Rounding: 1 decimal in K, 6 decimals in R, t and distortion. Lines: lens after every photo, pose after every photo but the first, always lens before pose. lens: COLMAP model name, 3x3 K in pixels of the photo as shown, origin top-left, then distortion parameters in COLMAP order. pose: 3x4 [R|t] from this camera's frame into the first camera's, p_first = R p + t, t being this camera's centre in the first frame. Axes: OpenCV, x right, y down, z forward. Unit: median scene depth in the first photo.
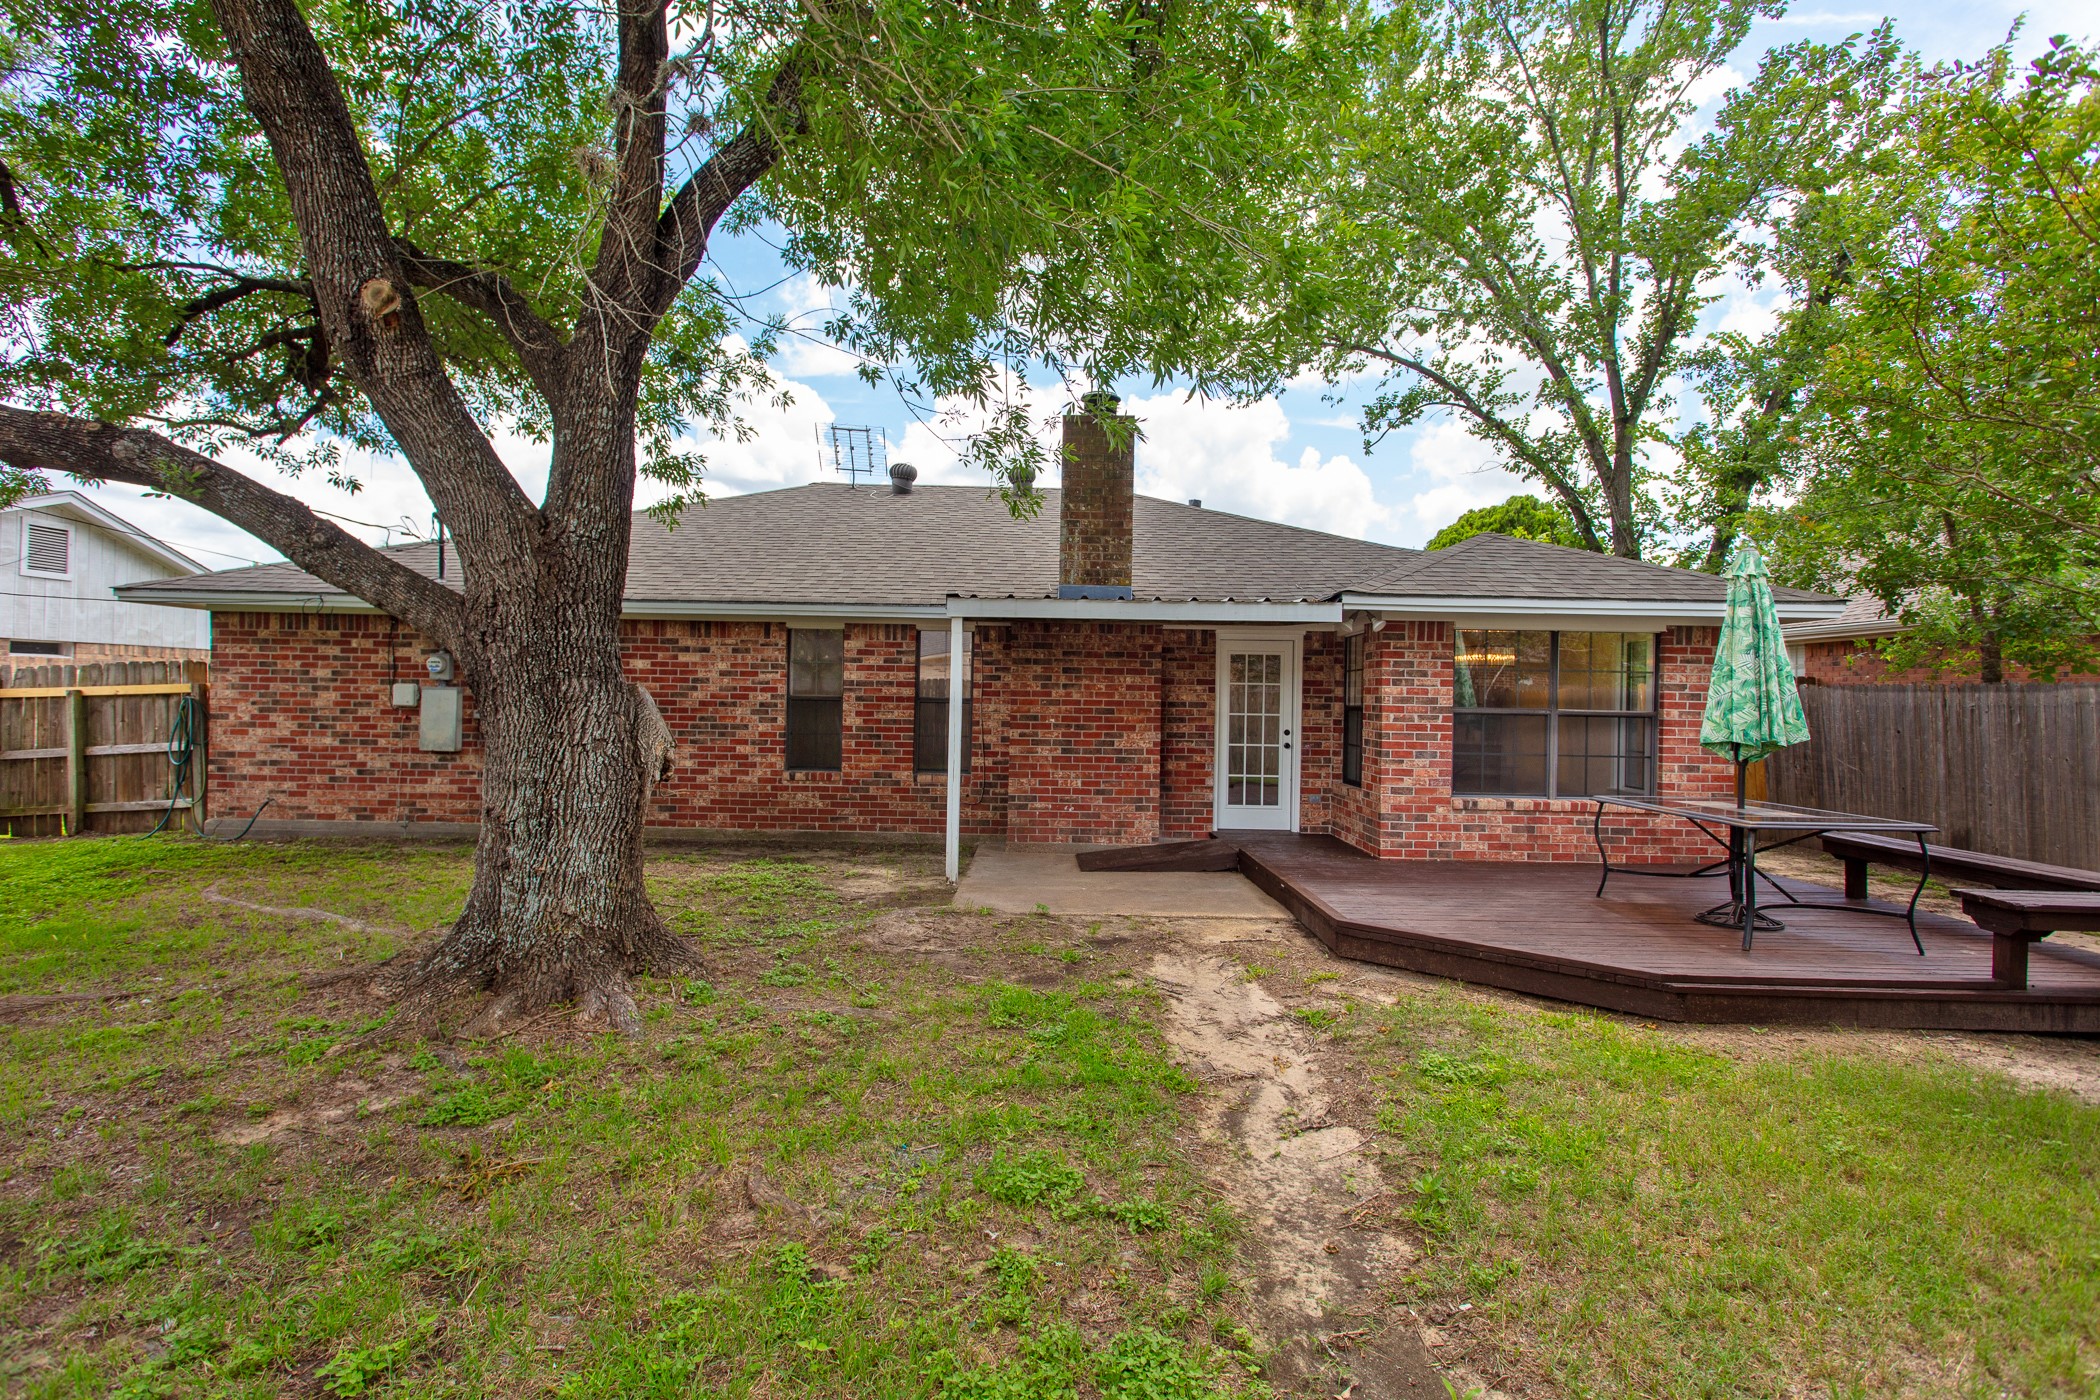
lens RADIAL K [[995.7, 0, 1053.0], [0, 995.7, 699.1], [0, 0, 1]] dist [0.001117, -0.000071]
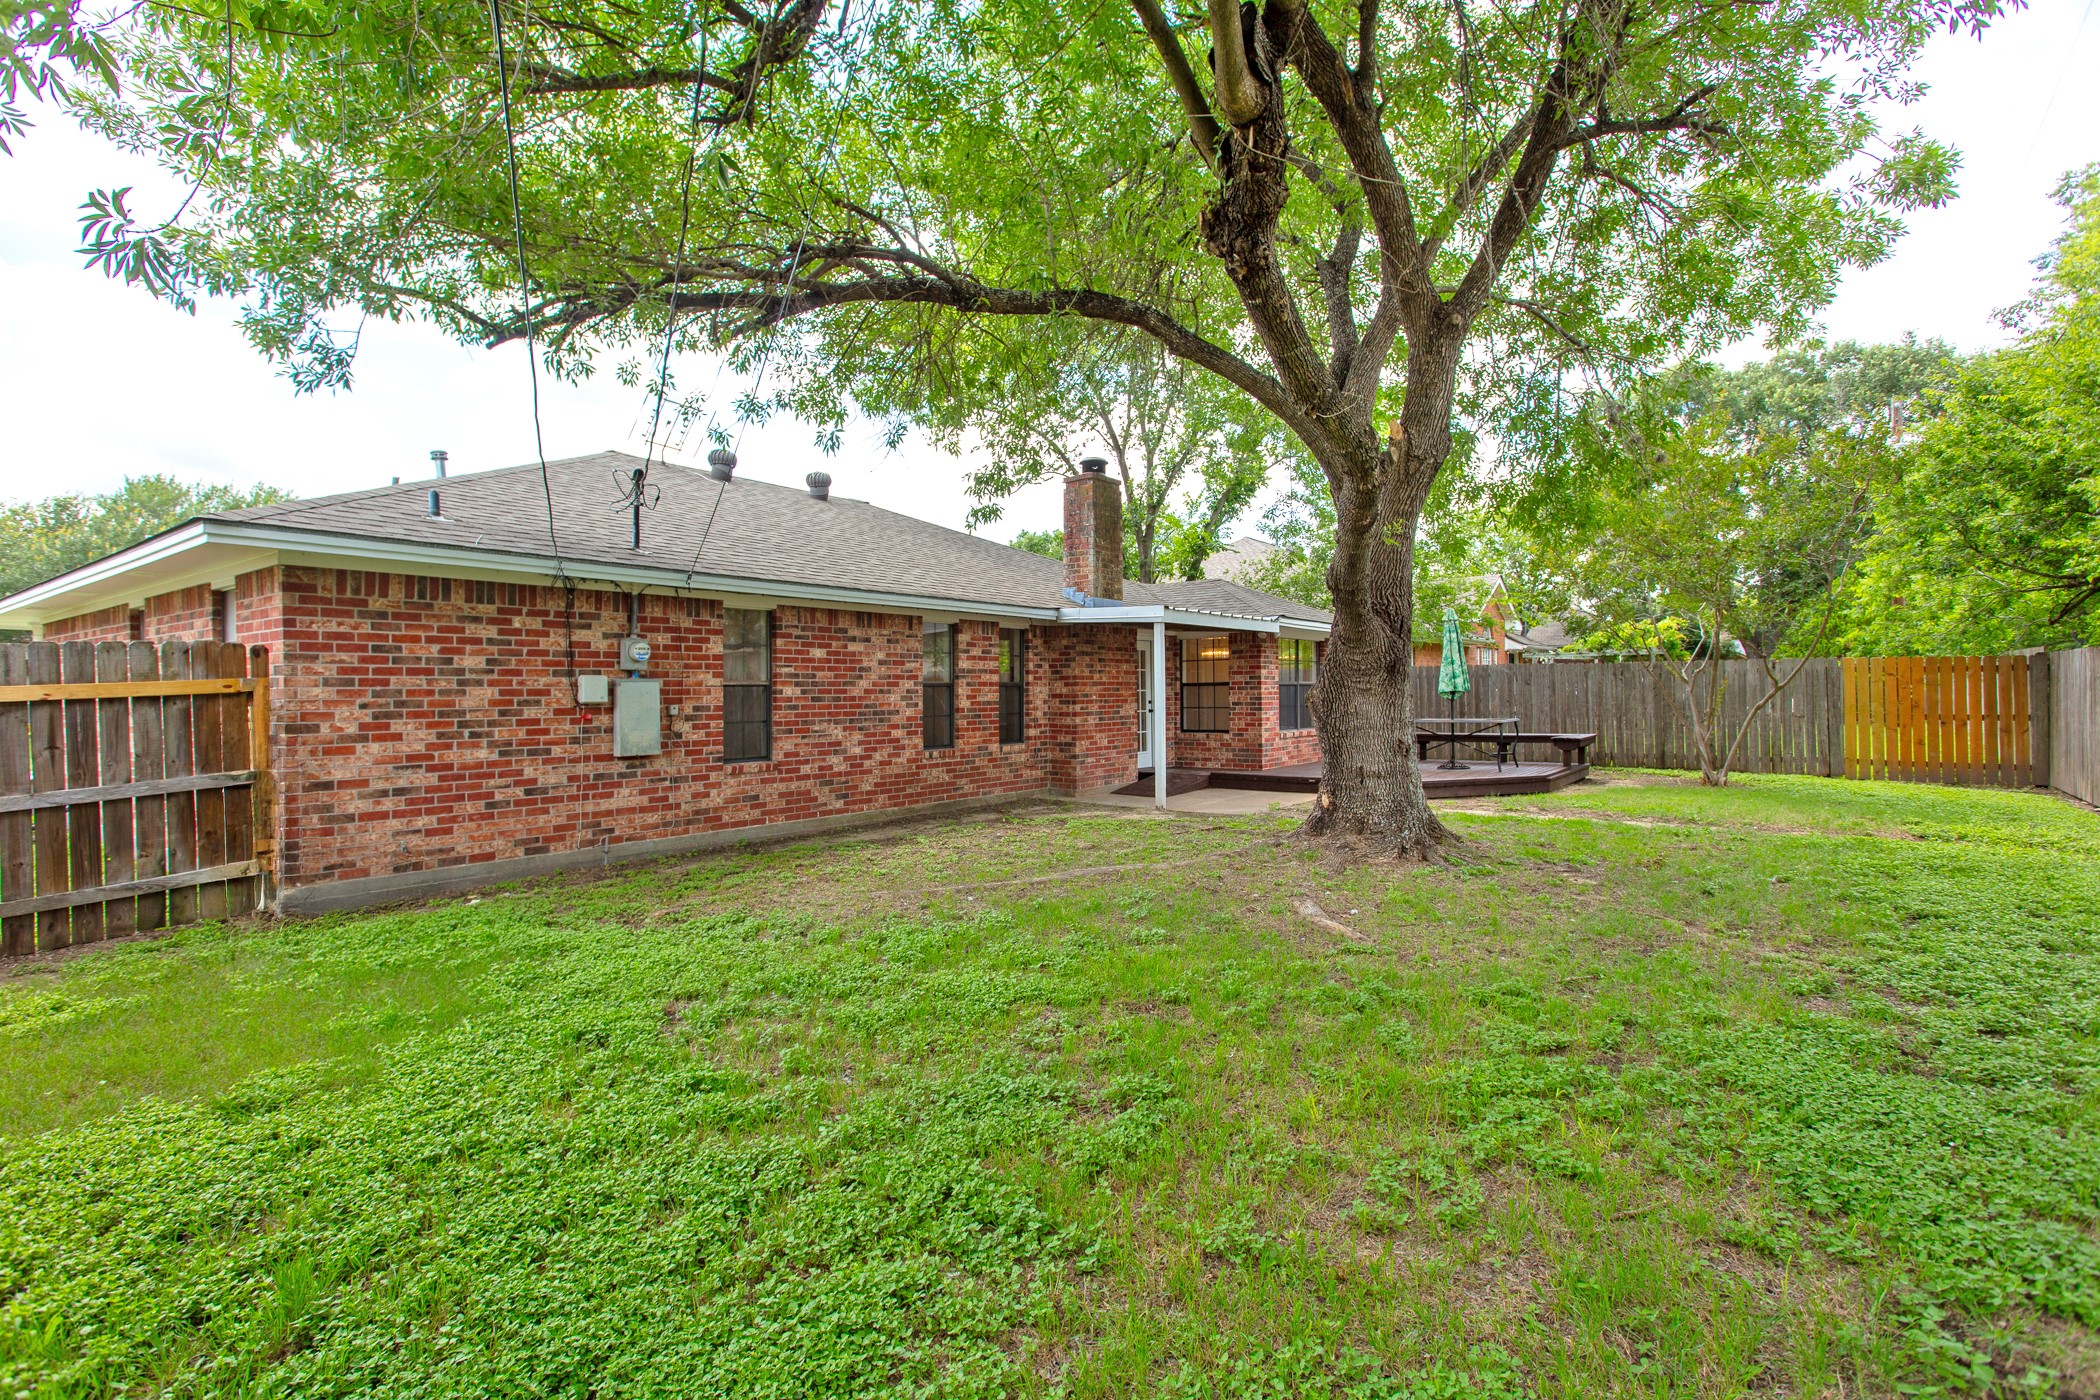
lens RADIAL K [[995.7, 0, 1048.7], [0, 995.7, 698.7], [0, 0, 1]] dist [0.001117, -0.000071]
pose [[0.599216, -0.028753, 0.800071, -1.069026], [0.024396, 0.999547, 0.017650, -0.001760], [-0.800216, 0.008943, 0.599646, 0.224998]]
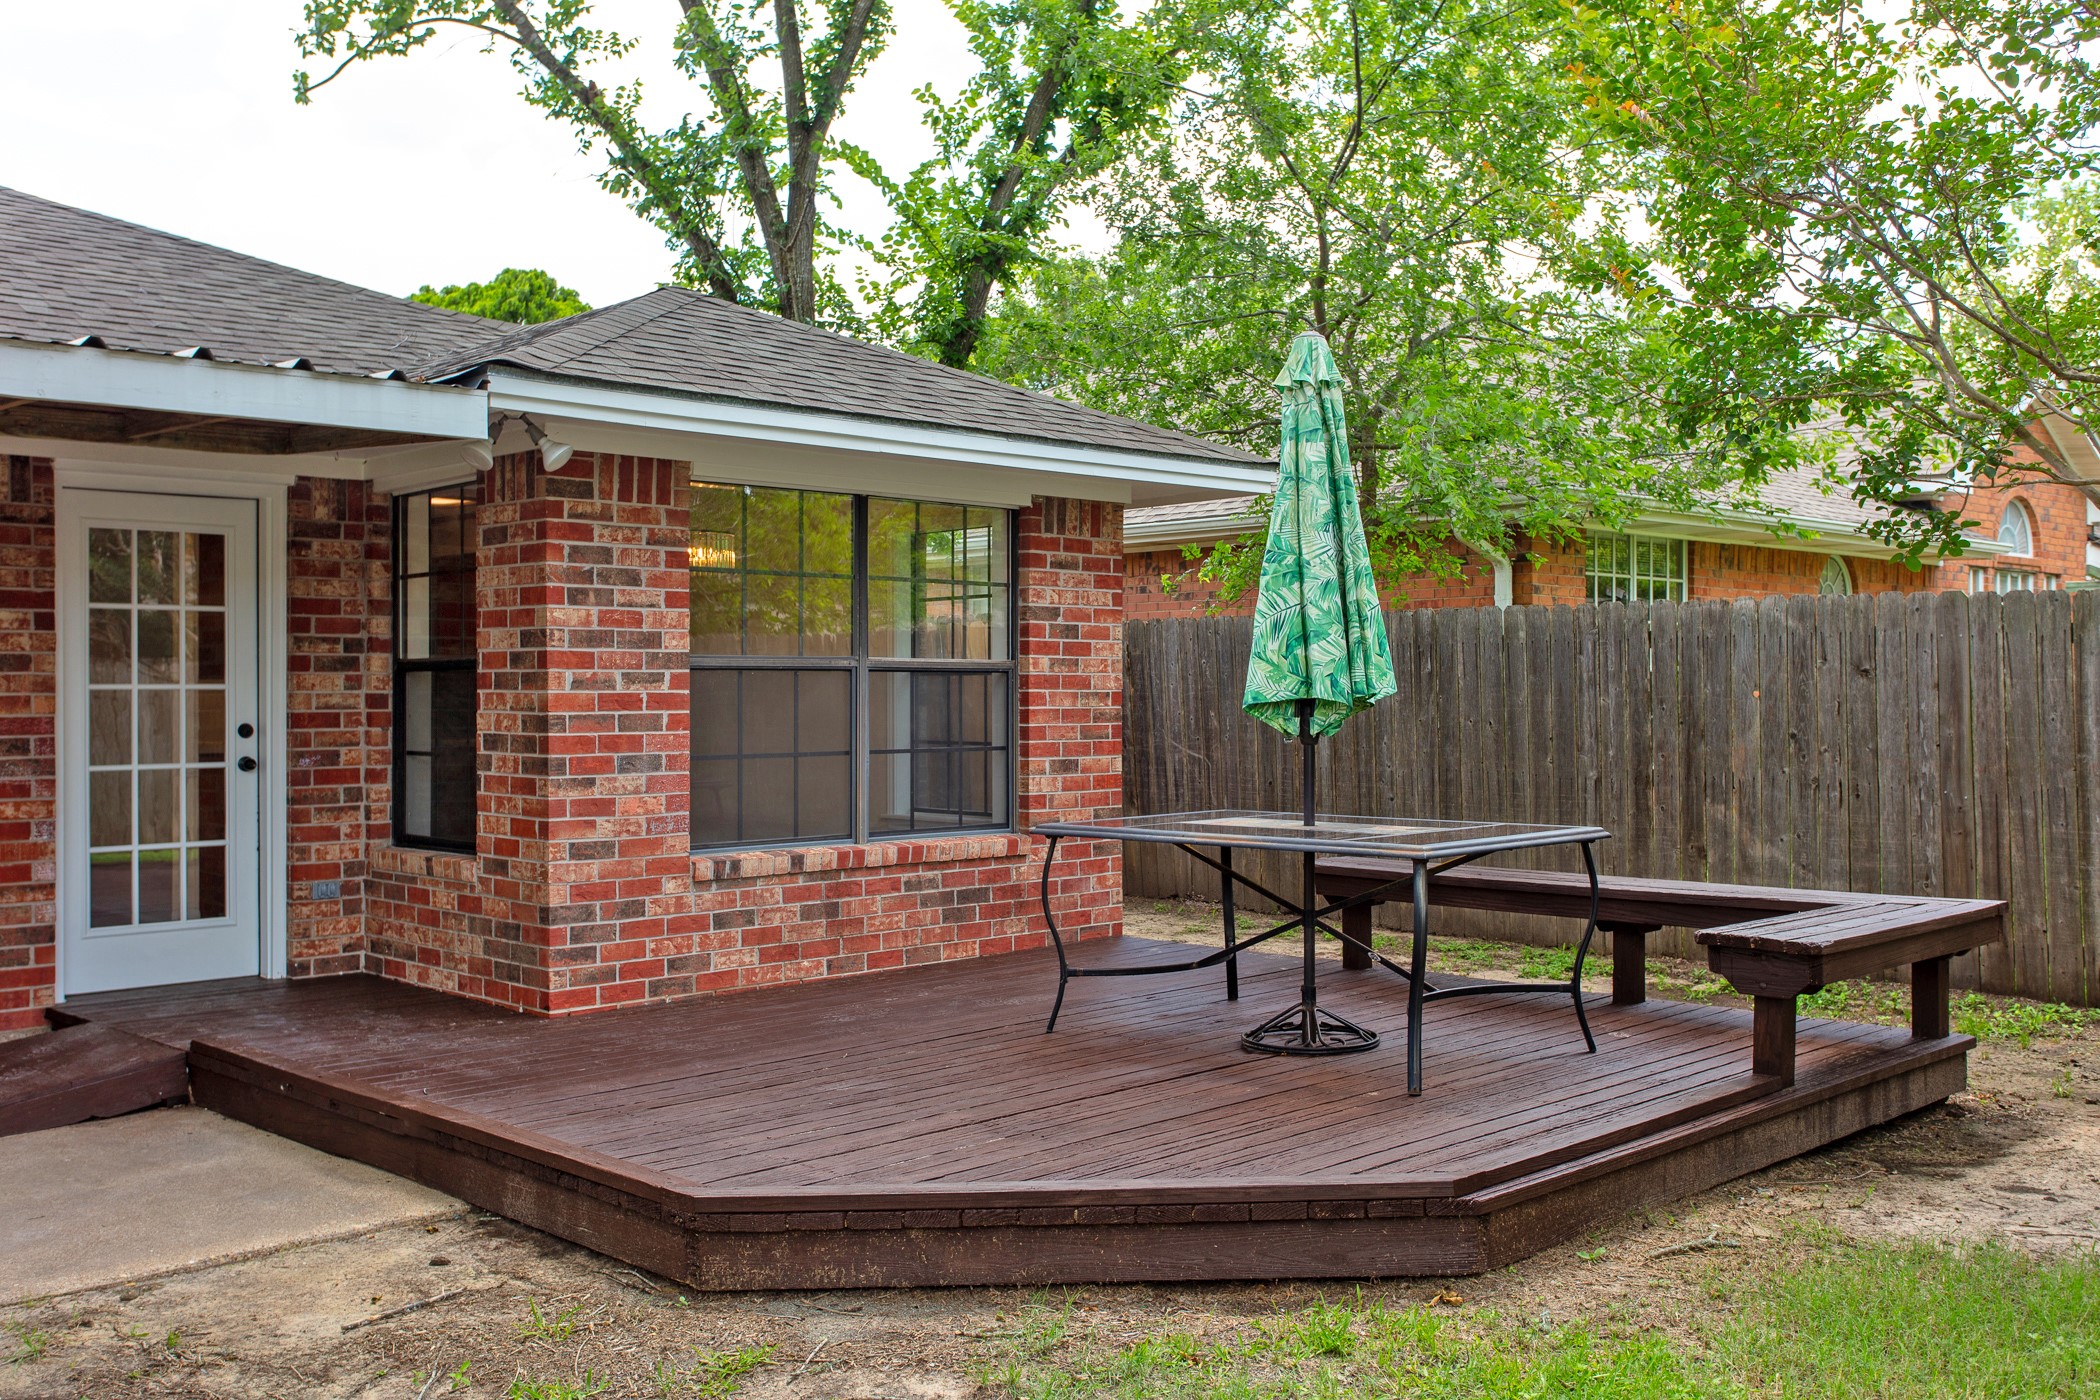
lens RADIAL K [[1917.0, 0, 1051.4], [0, 1917.0, 695.8], [0, 0, 1]] dist [0.012706, 0.000000]
pose [[0.715708, -0.023118, 0.698017, -0.070433], [0.018808, 0.999728, 0.013826, 0.015259], [-0.698146, 0.003233, 0.715948, 0.229896]]
